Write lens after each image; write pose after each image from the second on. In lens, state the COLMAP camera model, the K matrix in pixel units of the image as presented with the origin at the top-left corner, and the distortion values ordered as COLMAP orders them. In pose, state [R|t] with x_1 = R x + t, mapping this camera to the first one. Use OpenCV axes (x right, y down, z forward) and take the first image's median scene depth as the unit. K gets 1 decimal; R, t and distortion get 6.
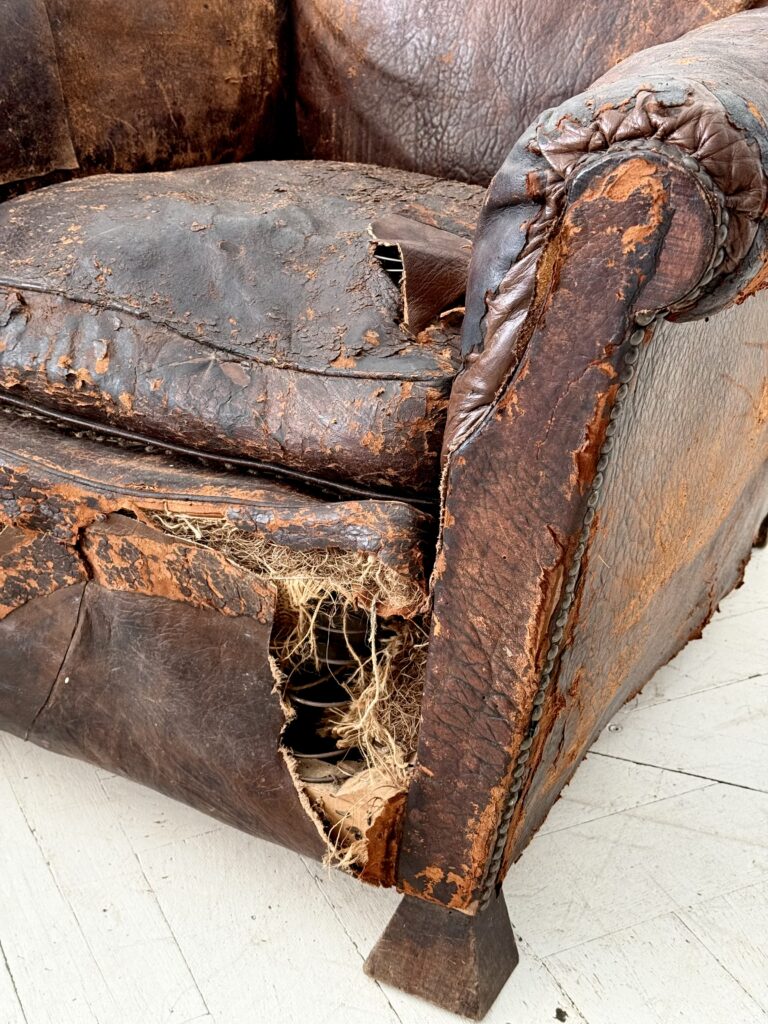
lens RADIAL K [[1438.4, 0, 366.0], [0, 1438.4, 498.0], [0, 0, 1]] dist [0.110807, 0.000000]
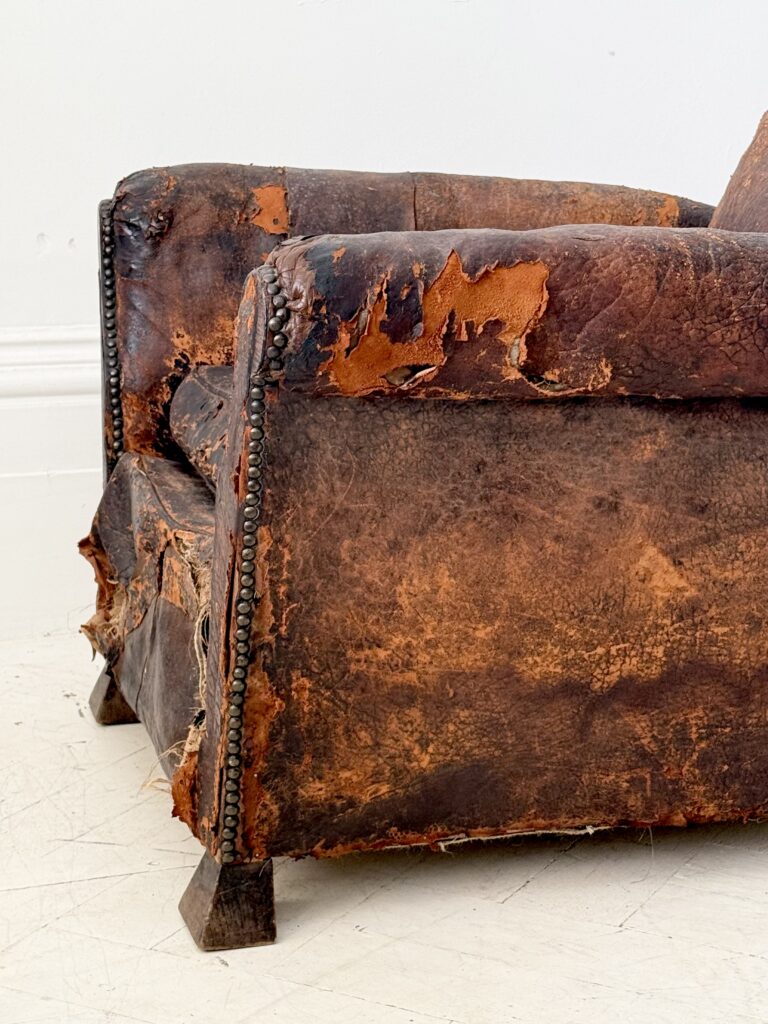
lens RADIAL K [[2056.7, 0, 388.1], [0, 2056.7, 506.0], [0, 0, 1]] dist [0.161874, 0.000000]
pose [[0.713363, 0.132059, -0.688240, 1.336421], [-0.307789, 0.941335, -0.138402, 0.189360], [0.629587, 0.310563, 0.712160, -0.287399]]
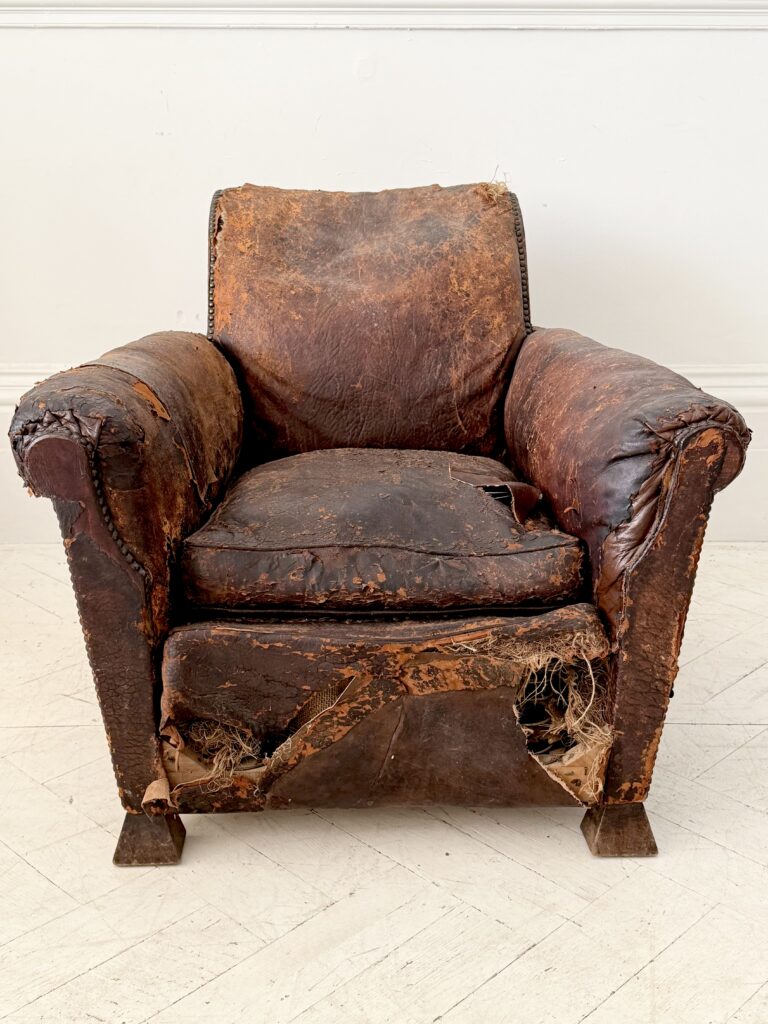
lens RADIAL K [[1185.8, 0, 380.1], [0, 1185.8, 505.1], [0, 0, 1]] dist [0.136477, 0.000000]
pose [[0.855618, -0.182073, 0.484527, -0.927685], [0.247985, 0.965859, -0.074967, -0.070577], [-0.454335, 0.184299, 0.871558, -0.339810]]
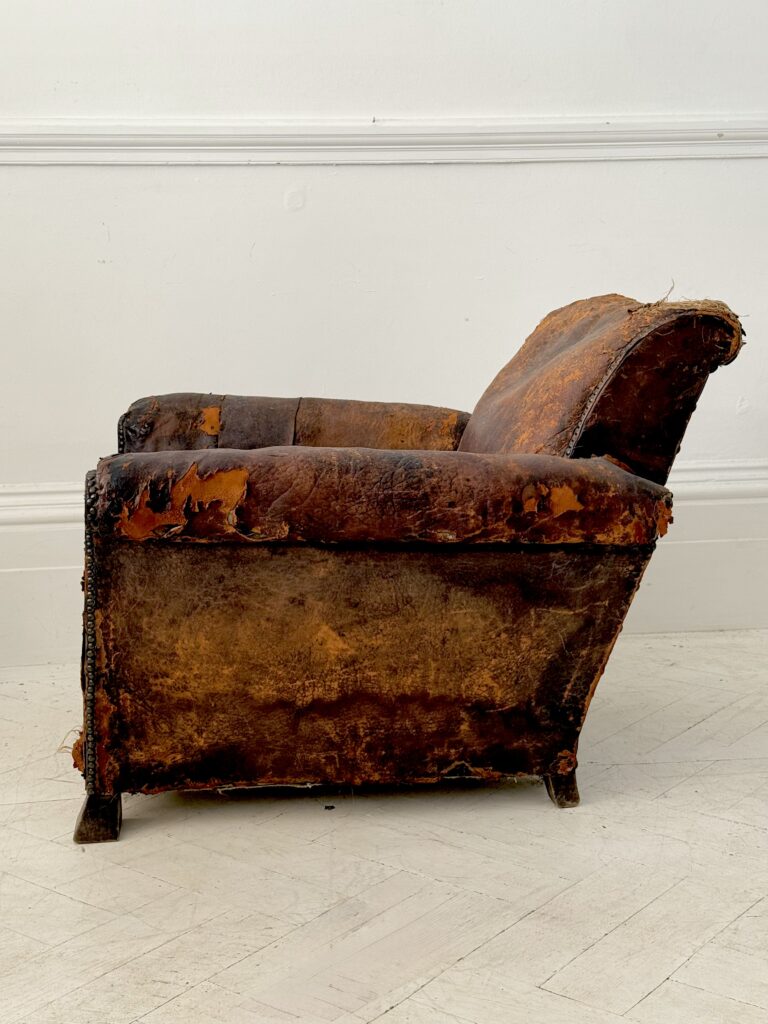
lens RADIAL K [[1438.4, 0, 425.6], [0, 1438.4, 485.6], [0, 0, 1]] dist [0.110807, 0.000000]
pose [[0.585740, 0.106500, -0.803471, 2.108070], [-0.348968, 0.927875, -0.131412, -0.050361], [0.731525, 0.357359, 0.580659, -0.120514]]
